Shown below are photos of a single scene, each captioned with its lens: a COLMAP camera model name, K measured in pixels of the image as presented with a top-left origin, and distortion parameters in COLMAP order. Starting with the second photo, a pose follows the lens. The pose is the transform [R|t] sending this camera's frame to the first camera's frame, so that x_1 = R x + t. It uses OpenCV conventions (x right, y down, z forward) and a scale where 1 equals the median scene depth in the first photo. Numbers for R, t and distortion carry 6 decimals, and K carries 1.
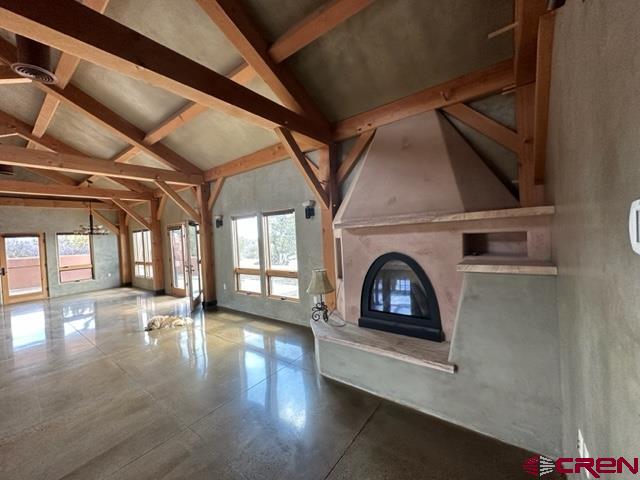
lens RADIAL K [[255.2, 0, 320.3], [0, 255.2, 240.1], [0, 0, 1]] dist [0.000800, -0.000963]
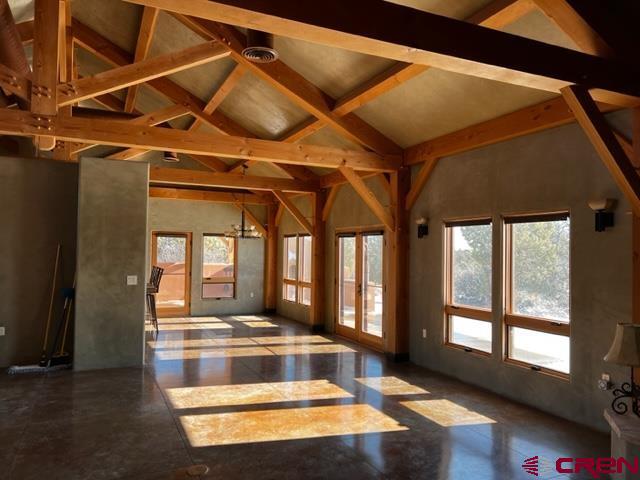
lens RADIAL K [[478.8, 0, 319.1], [0, 478.8, 244.9], [0, 0, 1]] dist [0.061921, -0.036665]
pose [[0.881152, 0.054170, -0.469719, -0.063565], [-0.066686, 0.997724, -0.010036, -0.002281], [0.468106, 0.040167, 0.882759, -0.163306]]
